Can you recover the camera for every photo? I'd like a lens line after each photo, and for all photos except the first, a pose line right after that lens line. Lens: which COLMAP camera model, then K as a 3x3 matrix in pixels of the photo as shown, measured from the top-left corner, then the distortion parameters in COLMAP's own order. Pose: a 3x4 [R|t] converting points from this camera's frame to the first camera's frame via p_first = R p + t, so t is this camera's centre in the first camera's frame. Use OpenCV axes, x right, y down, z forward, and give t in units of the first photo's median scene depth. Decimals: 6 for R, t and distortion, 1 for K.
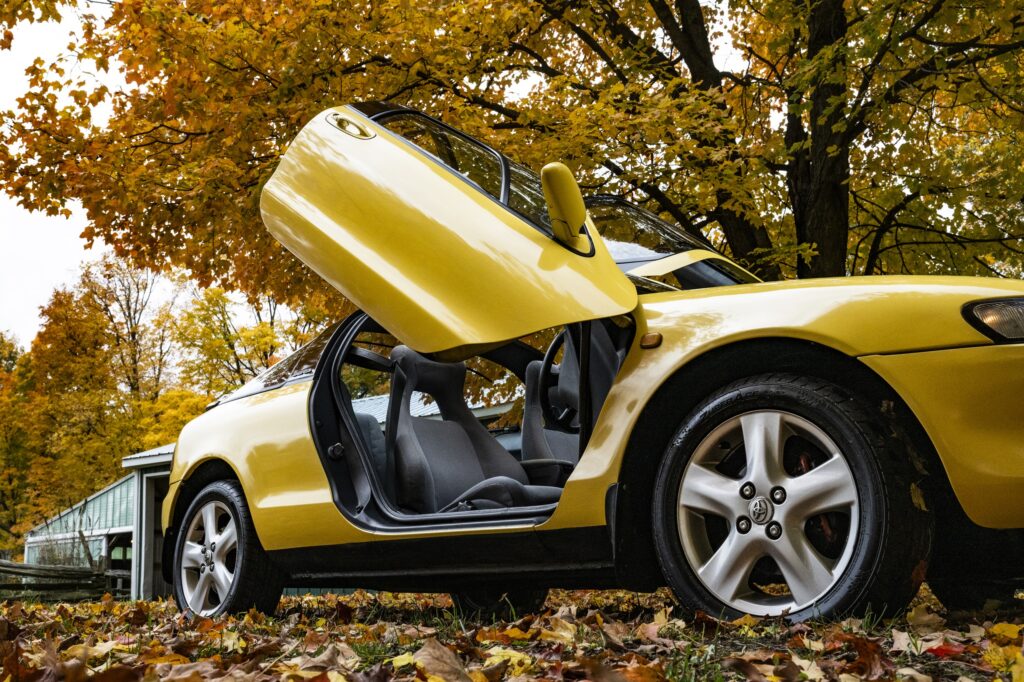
lens RADIAL K [[969.9, 0, 528.9], [0, 969.9, 336.9], [0, 0, 1]] dist [0.016279, 0.011103]
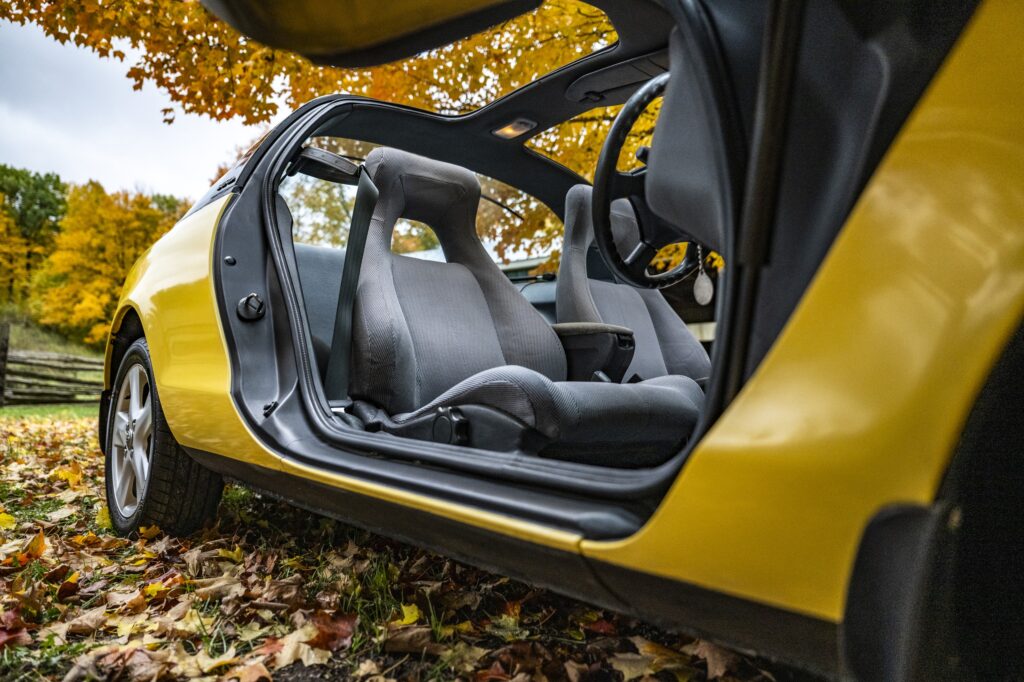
lens RADIAL K [[689.3, 0, 513.1], [0, 689.3, 333.9], [0, 0, 1]] dist [0.002865, 0.000944]
pose [[0.997108, 0.029797, -0.069920, -0.001586], [-0.016957, 0.983973, 0.177509, 0.029673], [0.074088, -0.175810, 0.981632, 0.315090]]
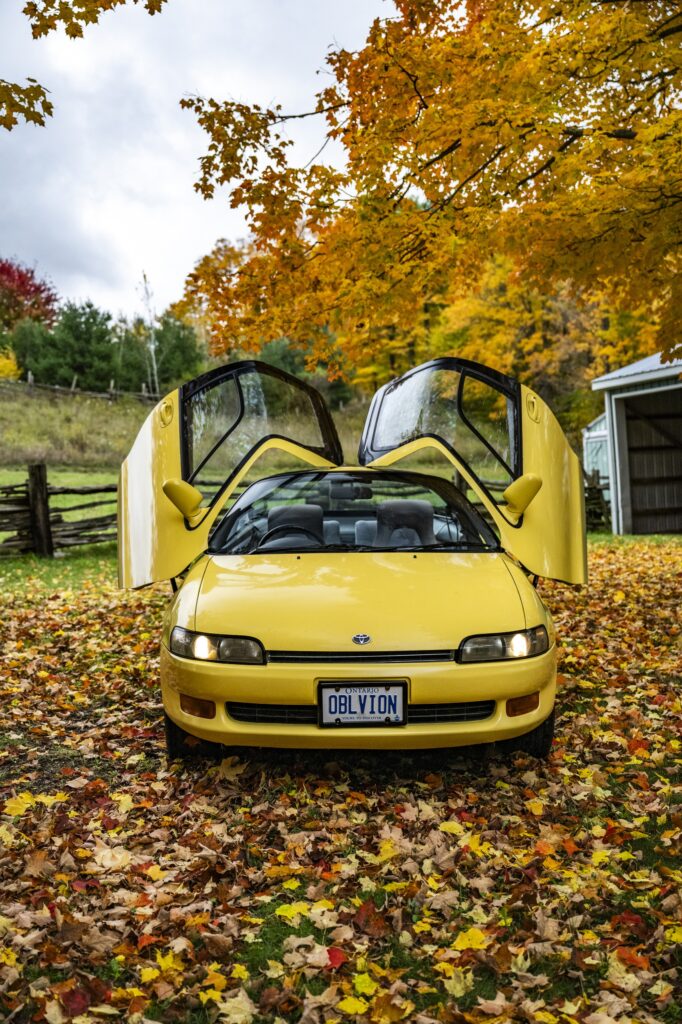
lens RADIAL K [[1155.9, 0, 341.0], [0, 1155.9, 512.0], [0, 0, 1]] dist [0.041627, 0.000596]
pose [[0.706523, 0.037595, -0.706691, 0.757706], [0.186595, 0.953355, 0.237268, -0.242967], [0.682648, -0.299500, 0.666552, -0.090410]]
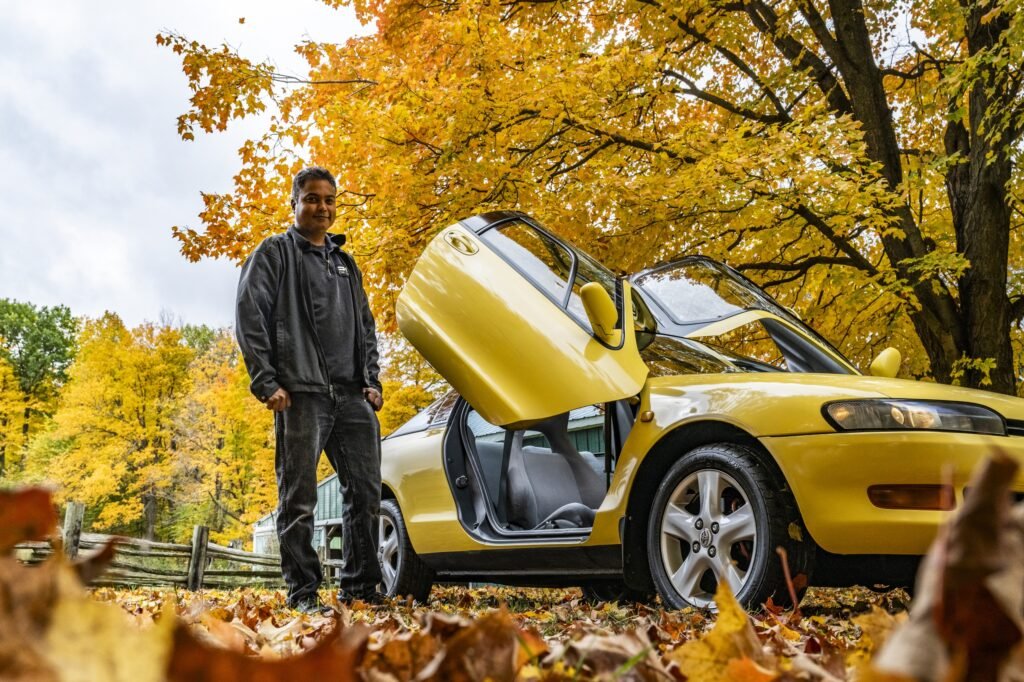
lens RADIAL K [[1041.0, 0, 535.0], [0, 1041.0, 335.6], [0, 0, 1]] dist [0.017115, 0.007320]
pose [[0.978282, -0.027179, -0.205490, 0.109377], [0.031118, 0.999388, 0.015960, -0.056294], [0.204931, -0.022008, 0.978529, -0.208427]]
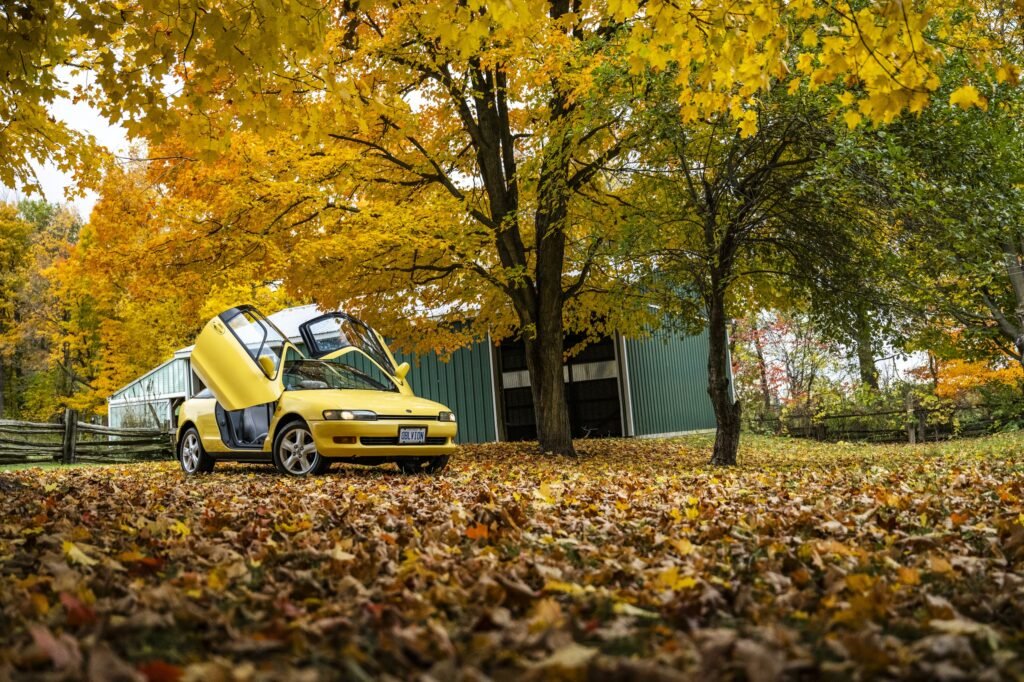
lens RADIAL K [[1041.0, 0, 535.0], [0, 1041.0, 335.6], [0, 0, 1]] dist [0.017115, 0.007320]
pose [[0.997426, -0.012143, -0.070662, 0.583051], [0.023642, 0.986135, 0.164254, -0.383160], [0.067688, -0.165502, 0.983884, -1.231105]]
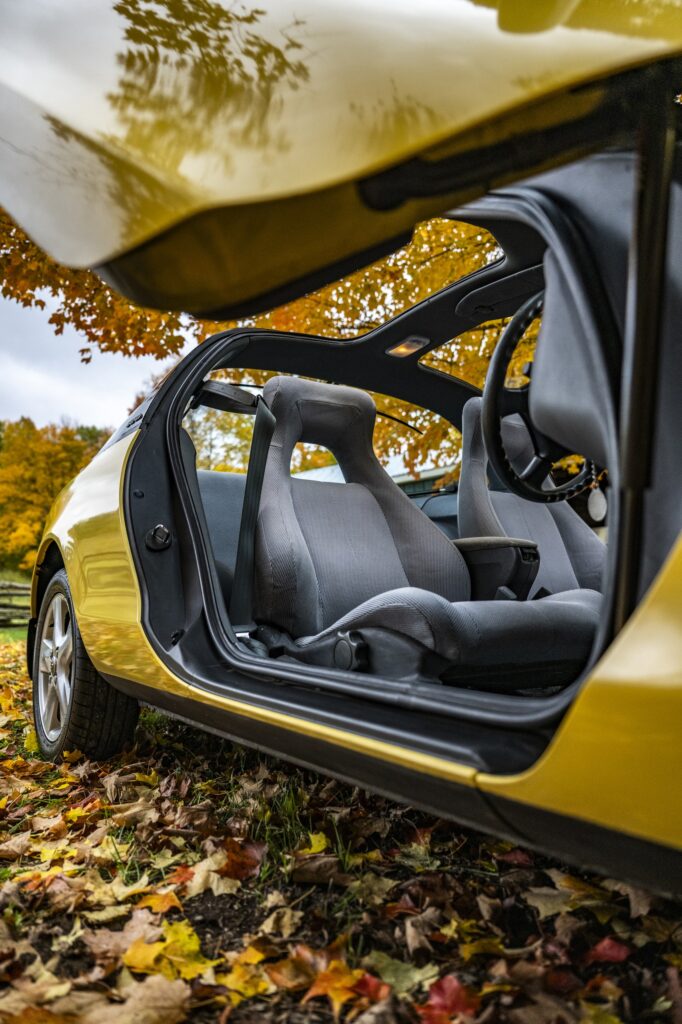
lens RADIAL K [[689.3, 0, 344.1], [0, 689.3, 509.6], [0, 0, 1]] dist [0.002865, 0.000944]
pose [[0.982641, -0.020643, -0.184363, 0.002900], [0.044249, 0.991187, 0.124863, 0.026422], [0.180161, -0.130853, 0.974895, 0.315314]]
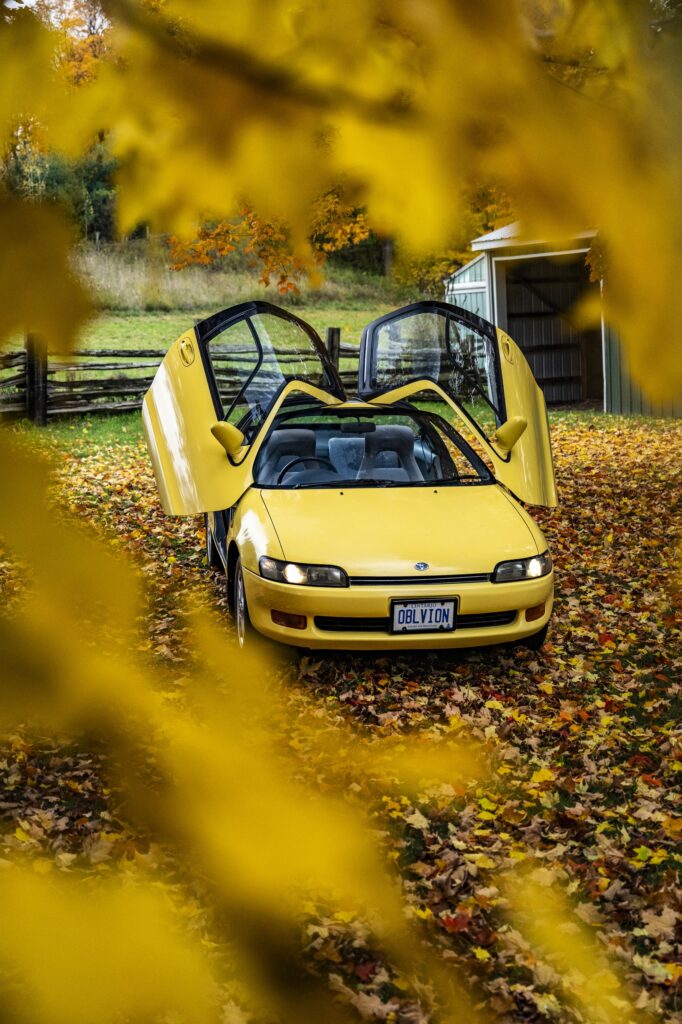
lens RADIAL K [[1376.9, 0, 373.4], [0, 1376.9, 513.7], [0, 0, 1]] dist [0.095715, 0.034465]
pose [[0.820546, 0.113153, -0.560268, 0.846889], [0.131529, 0.916524, 0.377735, -0.457553], [0.556241, -0.383641, 0.737167, -0.449071]]
